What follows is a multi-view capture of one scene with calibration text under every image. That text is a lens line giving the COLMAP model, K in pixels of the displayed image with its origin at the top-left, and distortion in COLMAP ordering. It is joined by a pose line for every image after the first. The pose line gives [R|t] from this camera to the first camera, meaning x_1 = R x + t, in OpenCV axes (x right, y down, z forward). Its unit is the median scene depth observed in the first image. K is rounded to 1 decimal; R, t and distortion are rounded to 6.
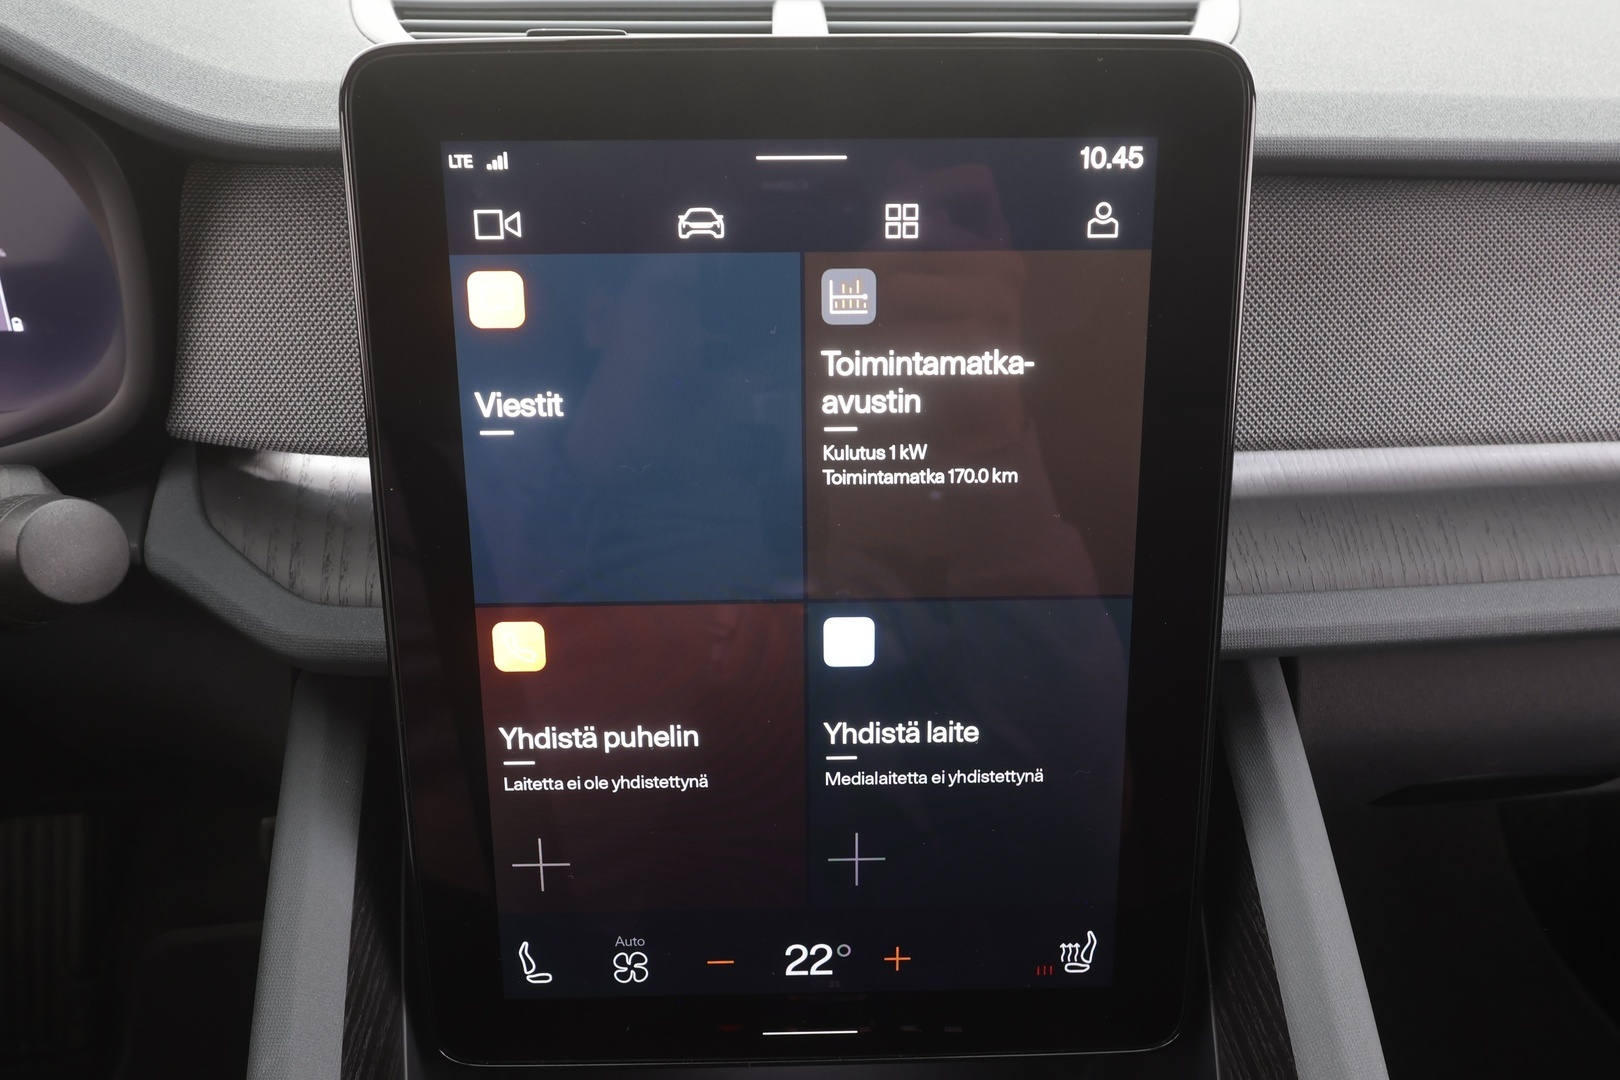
lens RADIAL K [[1177.5, 0, 809.2], [0, 1177.5, 547.3], [0, 0, 1]] dist [0.001099, -0.000584]
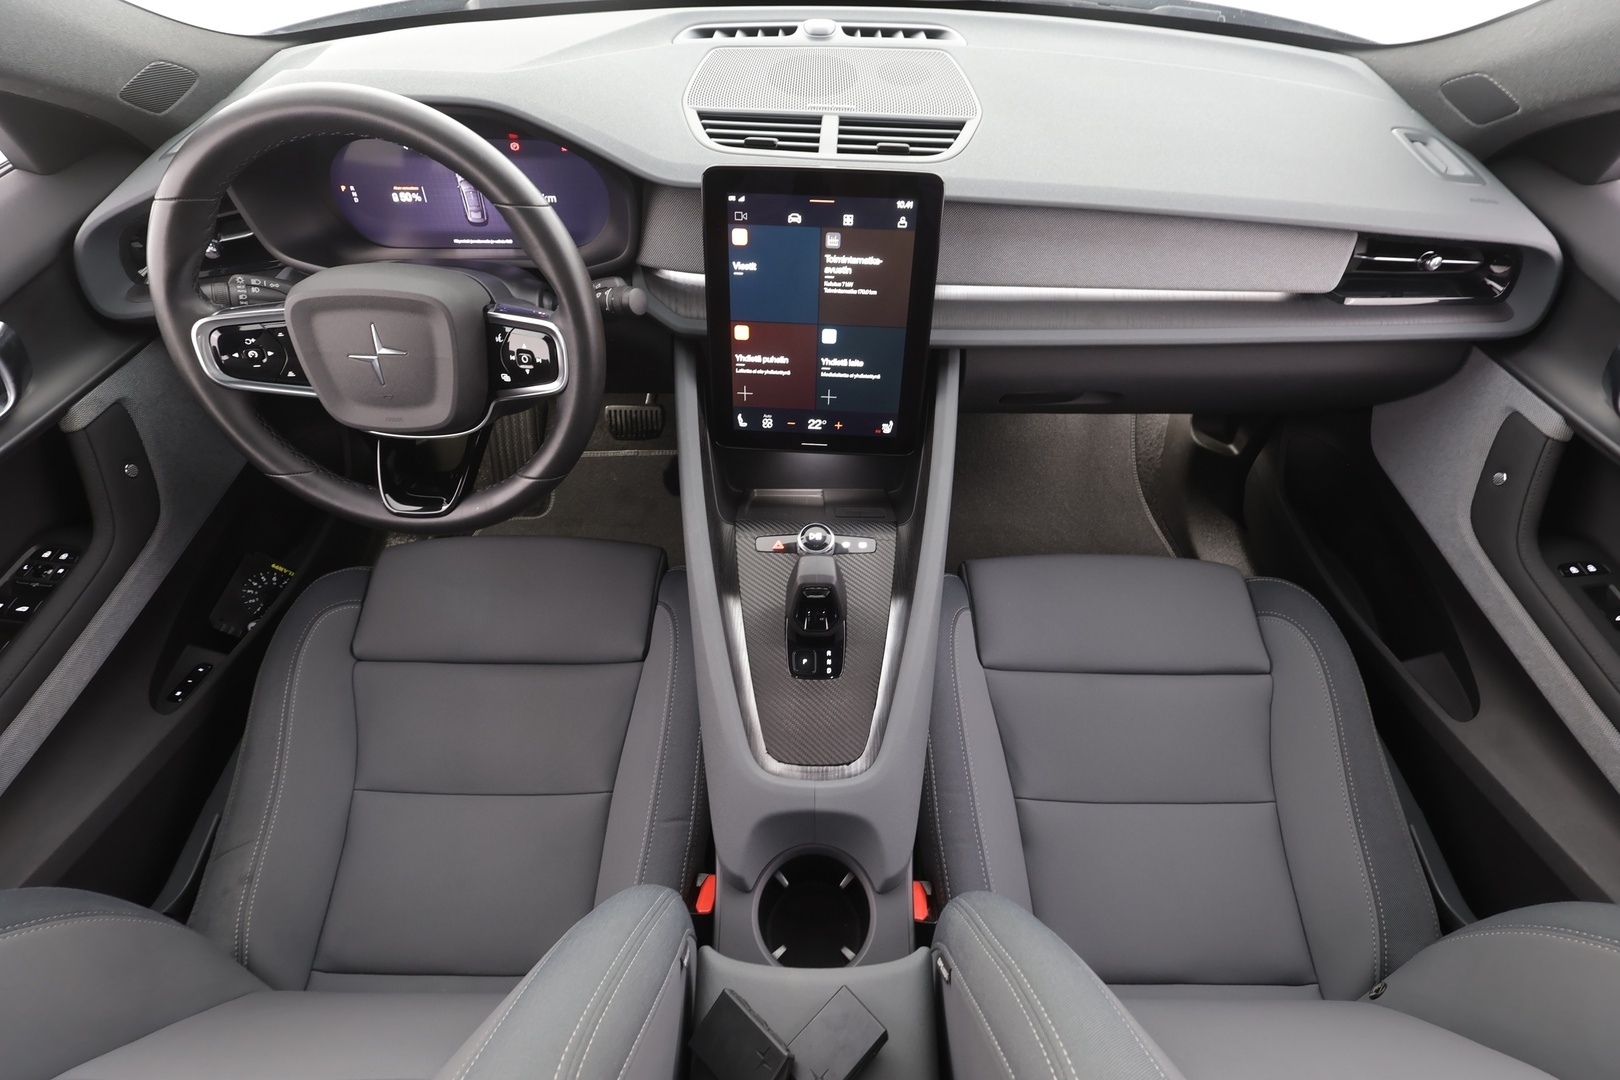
lens RADIAL K [[753.1, 0, 810.1], [0, 753.1, 541.8], [0, 0, 1]] dist [-0.000736, 0.003118]
pose [[0.996679, 0.067947, -0.044871, 0.127980], [-0.050252, 0.946880, 0.317636, -0.059925], [0.064070, -0.314326, 0.947151, -1.511070]]
